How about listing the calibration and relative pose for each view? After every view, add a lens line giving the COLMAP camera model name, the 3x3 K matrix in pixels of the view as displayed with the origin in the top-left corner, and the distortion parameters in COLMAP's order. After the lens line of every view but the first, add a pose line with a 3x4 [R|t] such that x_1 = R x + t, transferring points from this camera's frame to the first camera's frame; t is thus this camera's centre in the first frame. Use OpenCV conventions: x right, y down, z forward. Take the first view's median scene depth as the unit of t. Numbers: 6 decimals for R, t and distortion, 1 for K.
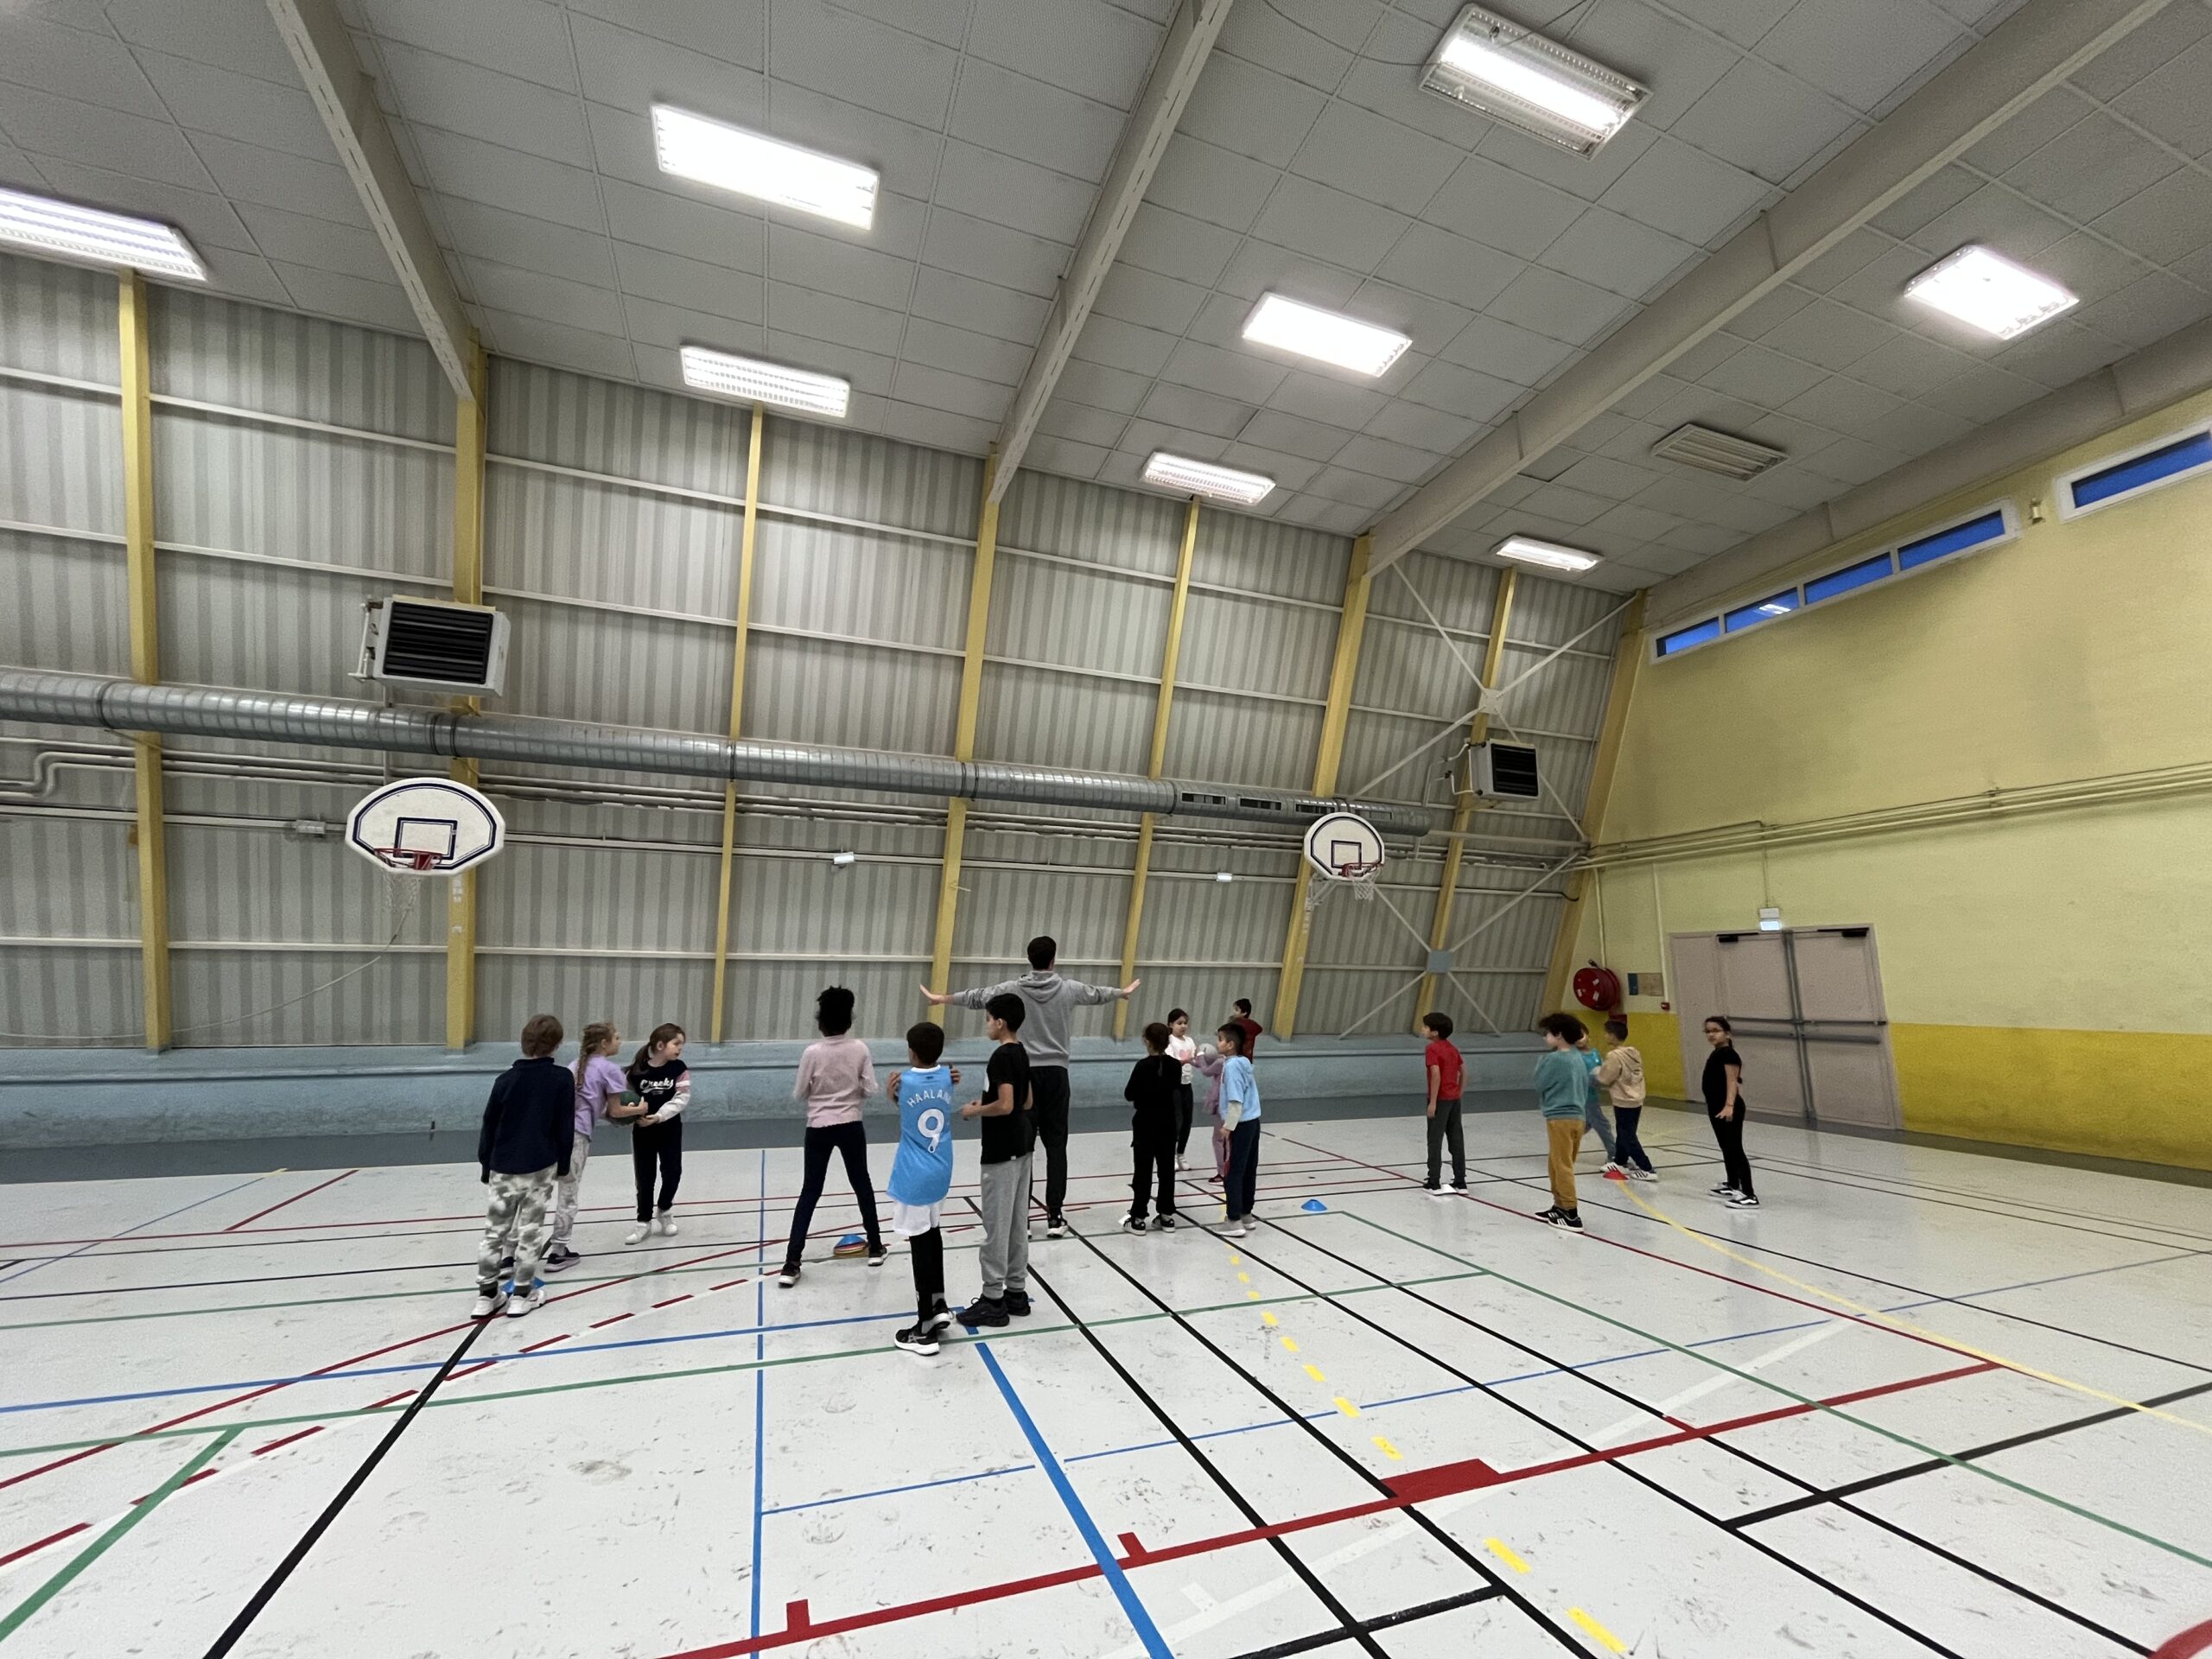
lens RADIAL K [[877.9, 0, 1106.0], [0, 877.9, 829.5], [0, 0, 1]] dist [-0.001778, 0.000201]
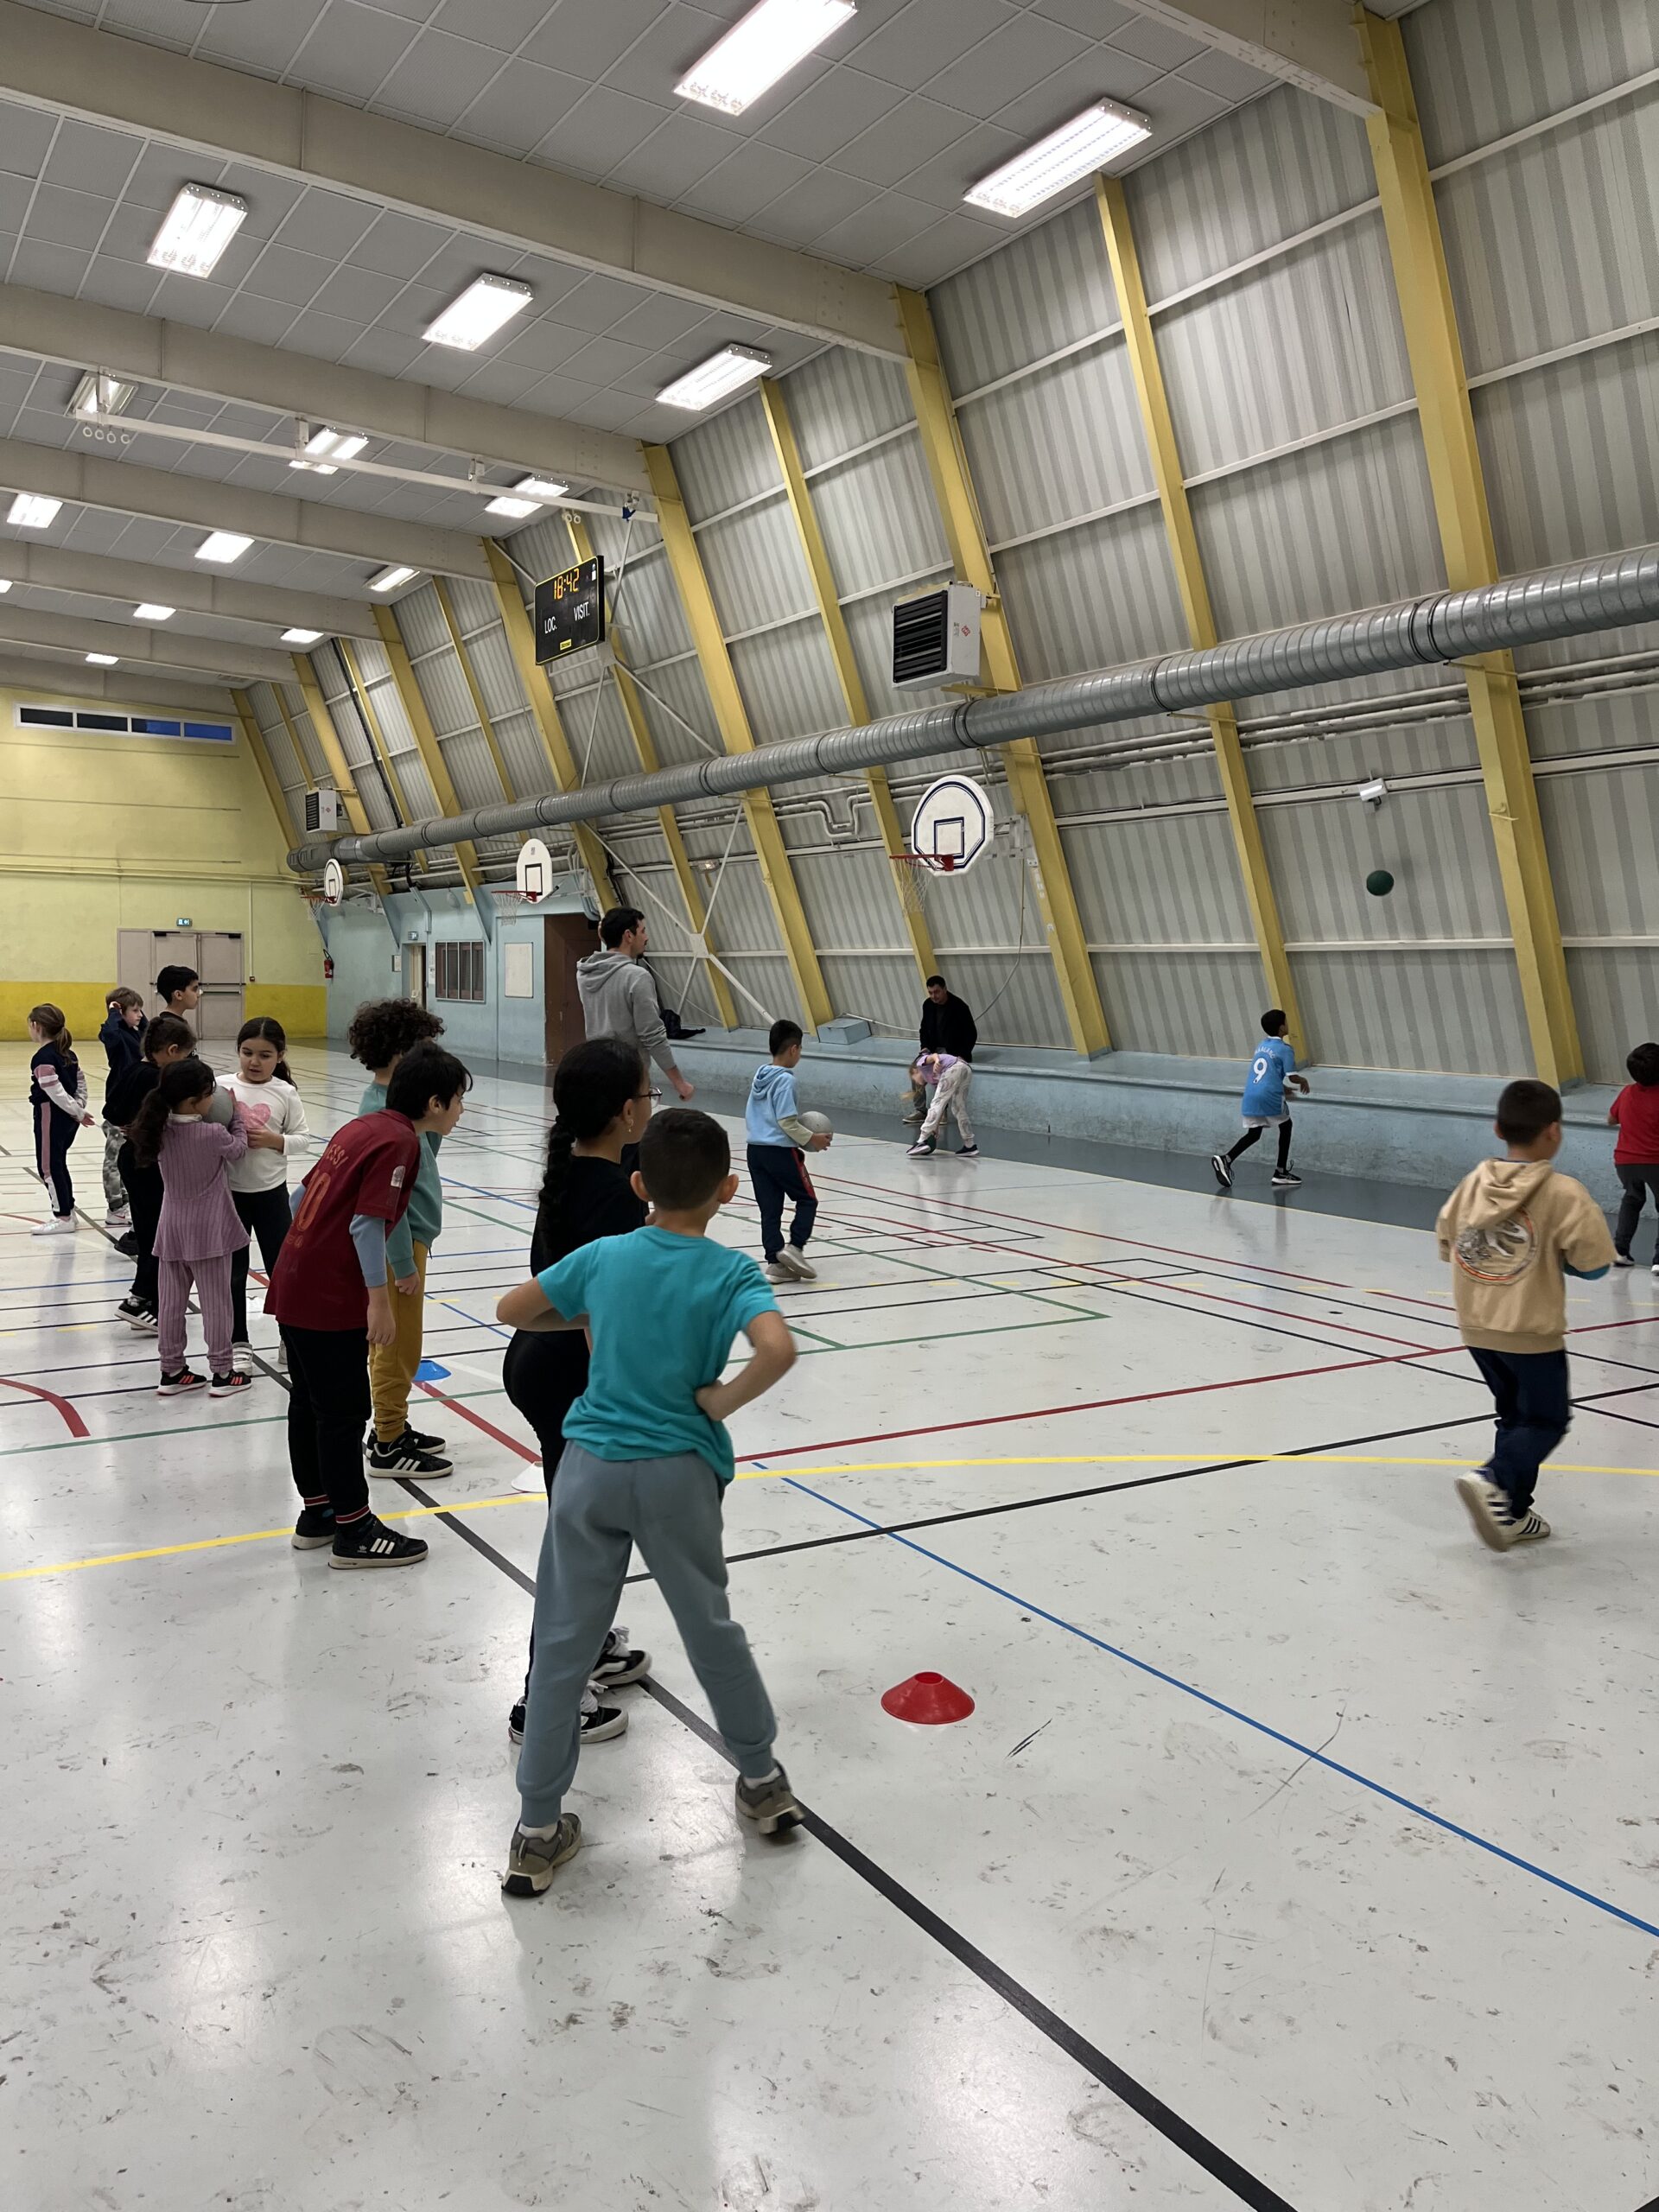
lens RADIAL K [[1808.7, 0, 829.5], [0, 1808.7, 1106.0], [0, 0, 1]] dist [0.072848, -0.002243]
pose [[0.200498, 0.060869, -0.977801, 0.885937], [0.162588, 0.982160, 0.094479, 0.065693], [0.966108, -0.177922, 0.187025, 0.311940]]
